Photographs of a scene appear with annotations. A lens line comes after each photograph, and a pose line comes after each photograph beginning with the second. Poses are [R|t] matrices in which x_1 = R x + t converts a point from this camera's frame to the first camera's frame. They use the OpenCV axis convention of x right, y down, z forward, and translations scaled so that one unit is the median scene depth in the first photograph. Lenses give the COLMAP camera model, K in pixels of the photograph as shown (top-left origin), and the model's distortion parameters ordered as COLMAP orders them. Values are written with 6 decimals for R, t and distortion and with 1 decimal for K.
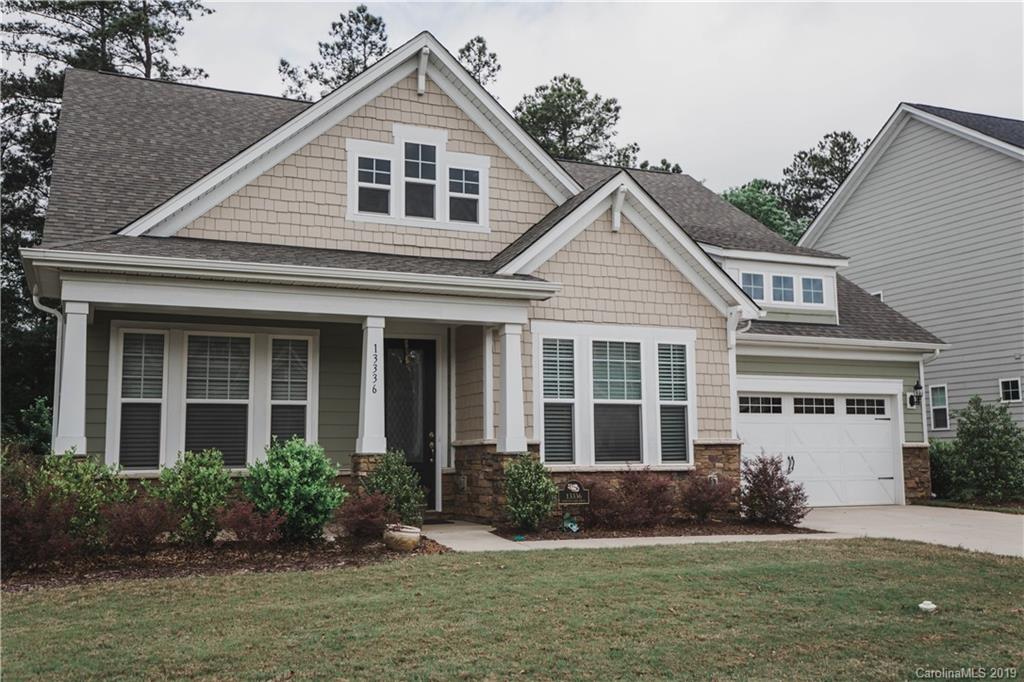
lens RADIAL K [[991.1, 0, 513.6], [0, 991.1, 342.7], [0, 0, 1]] dist [0.065952, 0.000000]
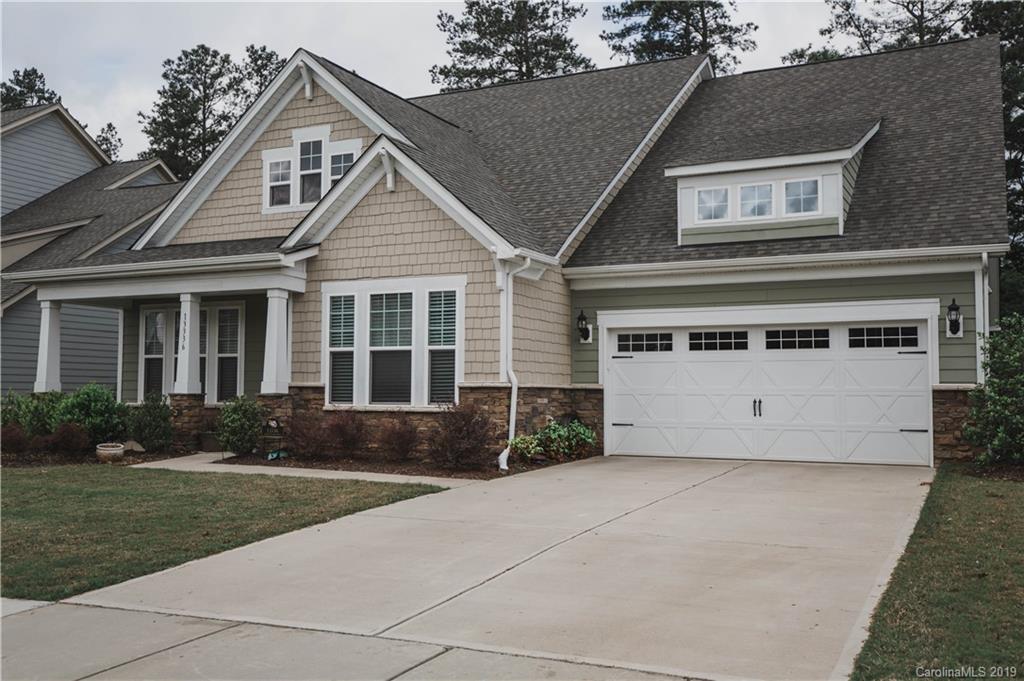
lens RADIAL K [[969.7, 0, 511.5], [0, 969.7, 342.1], [0, 0, 1]] dist [0.057359, 0.000000]
pose [[0.648558, -0.028506, -0.760631, 0.977525], [0.079241, 0.996397, 0.030223, 0.029742], [0.757029, -0.079875, 0.648480, 0.392469]]
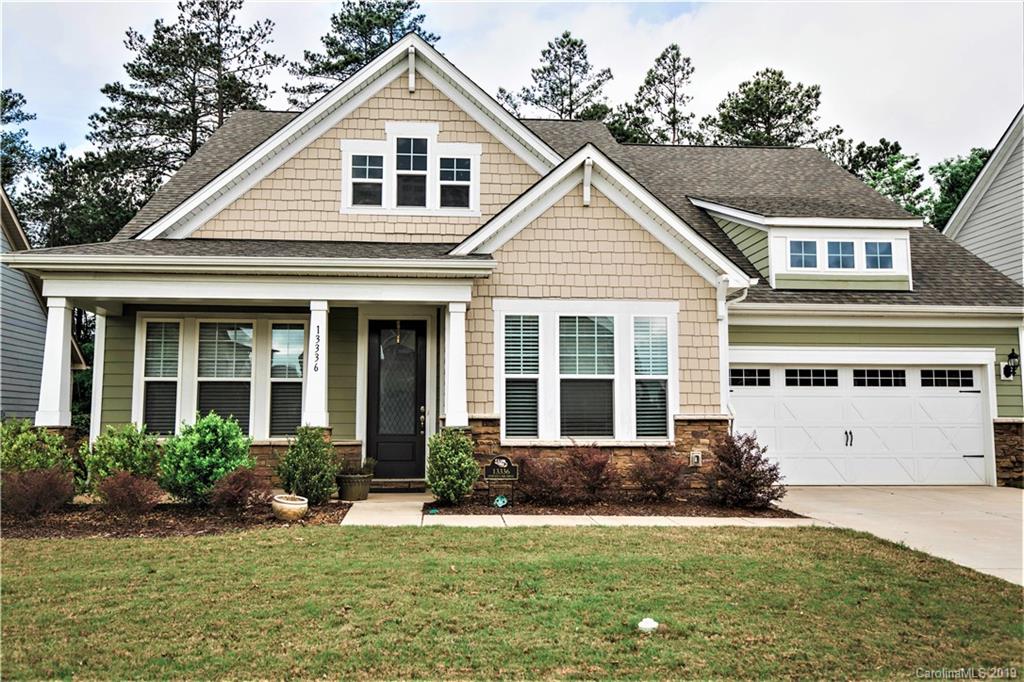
lens RADIAL K [[836.7, 0, 495.5], [0, 836.7, 340.3], [0, 0, 1]] dist [0.038009, -0.005118]
pose [[0.944097, -0.022369, -0.328909, 0.286411], [0.028524, 0.999496, 0.013899, 0.008576], [0.328432, -0.022503, 0.944259, 0.170830]]
